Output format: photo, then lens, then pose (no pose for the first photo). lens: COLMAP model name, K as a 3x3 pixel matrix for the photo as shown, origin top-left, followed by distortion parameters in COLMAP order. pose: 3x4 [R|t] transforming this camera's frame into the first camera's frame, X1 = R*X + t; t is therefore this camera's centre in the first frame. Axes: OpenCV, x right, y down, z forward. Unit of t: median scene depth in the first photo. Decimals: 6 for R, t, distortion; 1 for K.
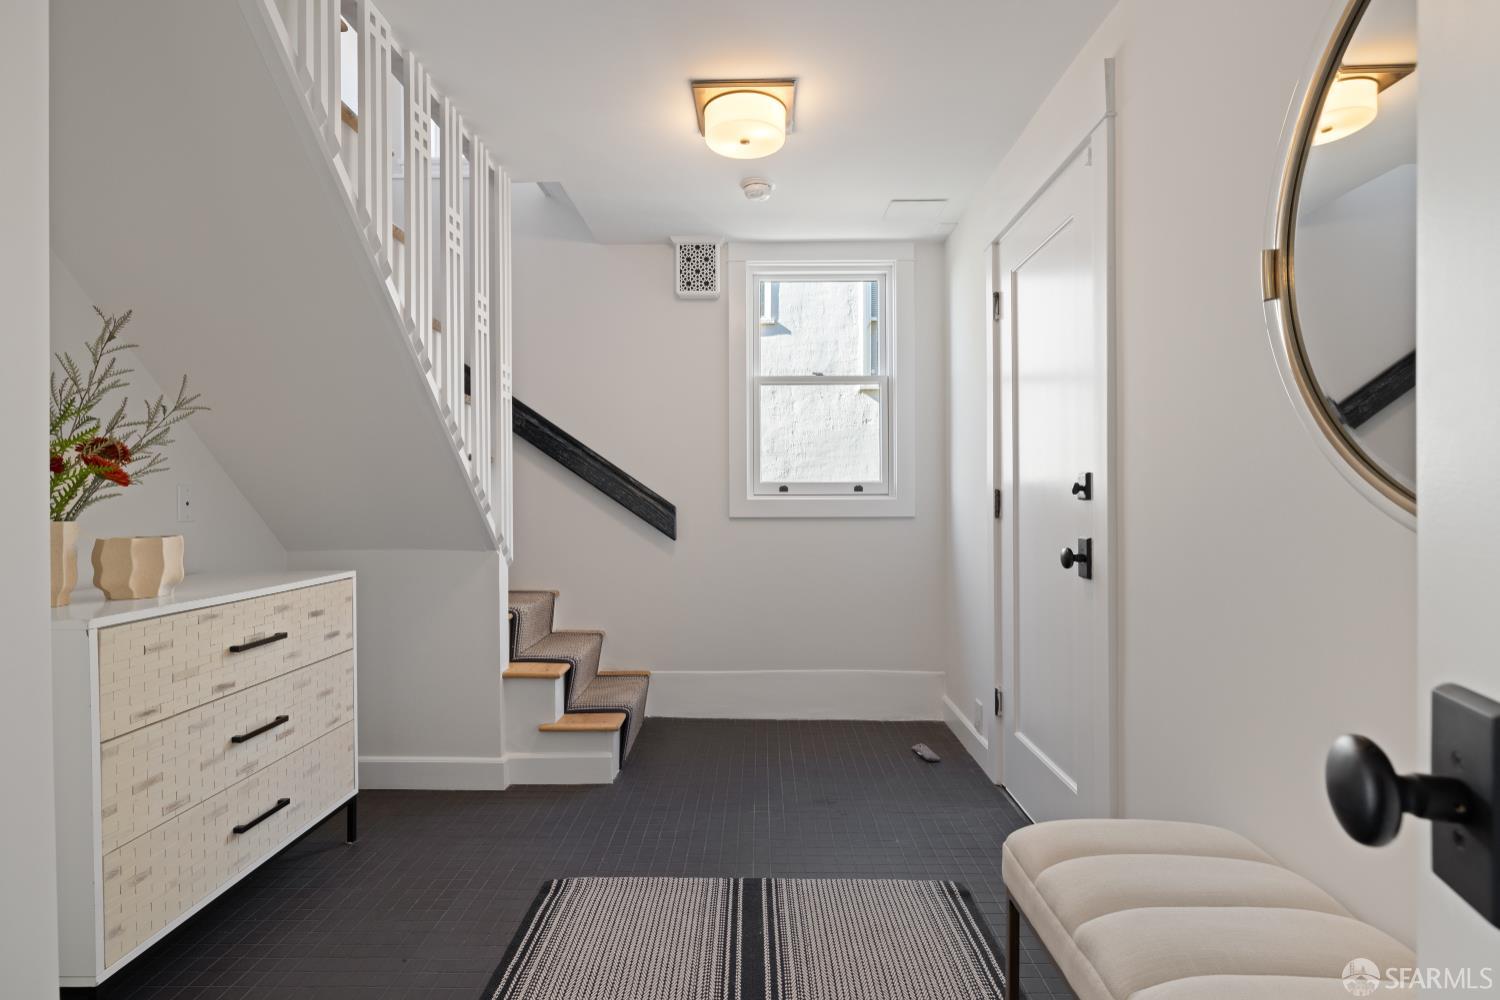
lens RADIAL K [[703.3, 0, 748.5], [0, 703.3, 500.5], [0, 0, 1]] dist [-0.000220, 0.000985]
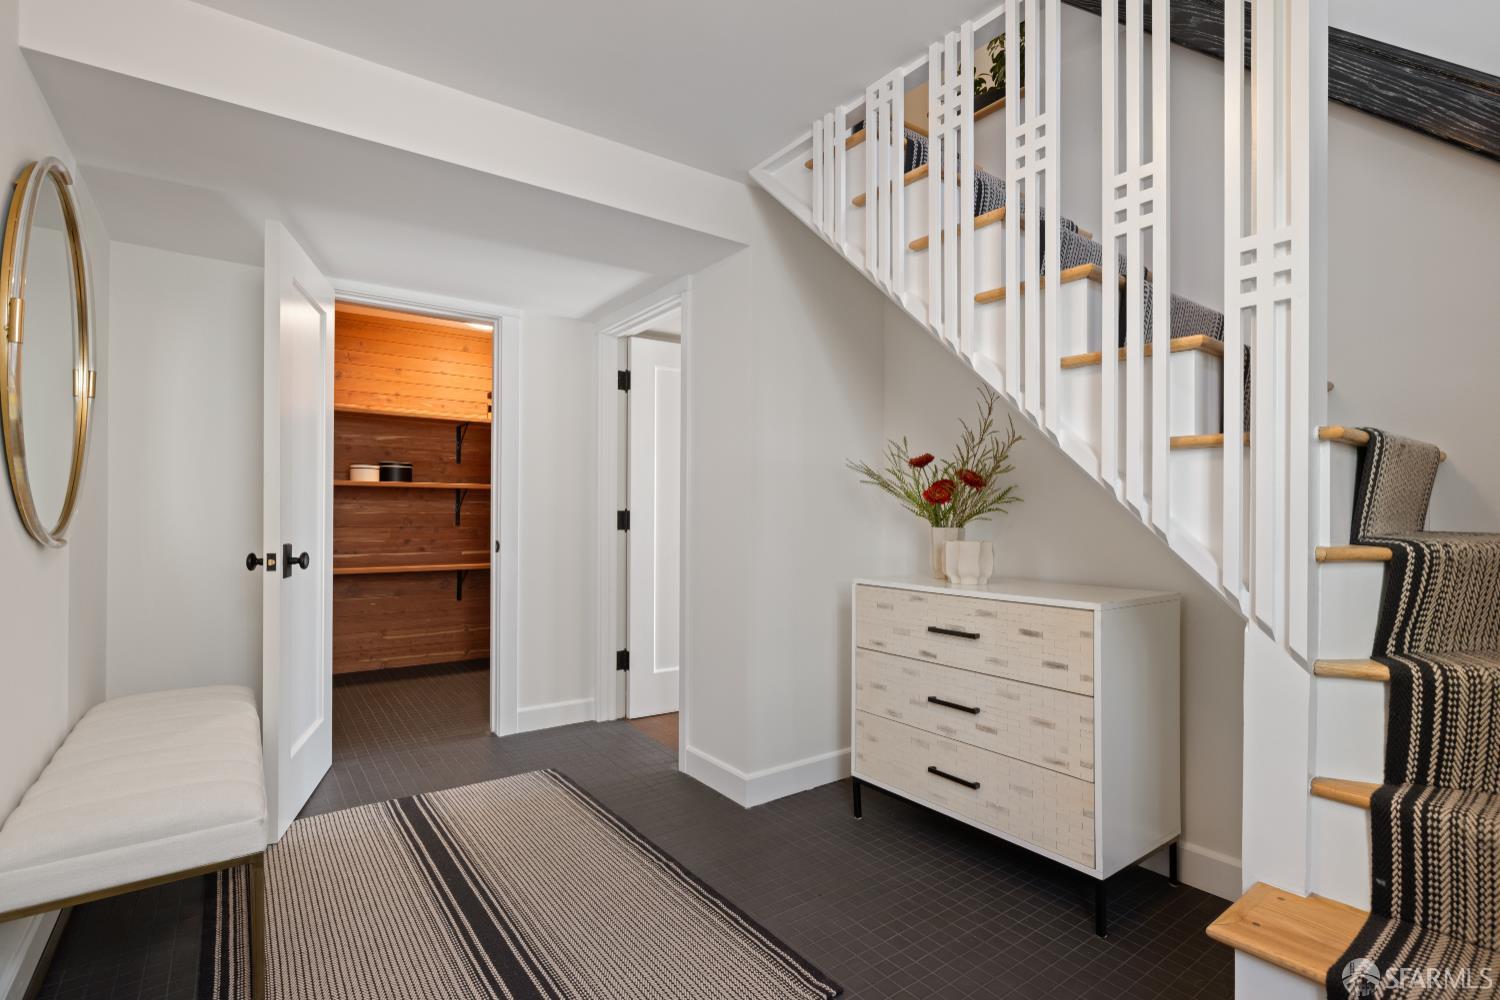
lens RADIAL K [[703.3, 0, 747.3], [0, 703.3, 506.4], [0, 0, 1]] dist [-0.000220, 0.000985]
pose [[-0.795357, 0.005608, -0.606115, 0.320366], [0.005668, 0.999982, 0.001814, -0.019434], [0.606114, -0.001993, -0.795375, 1.783367]]
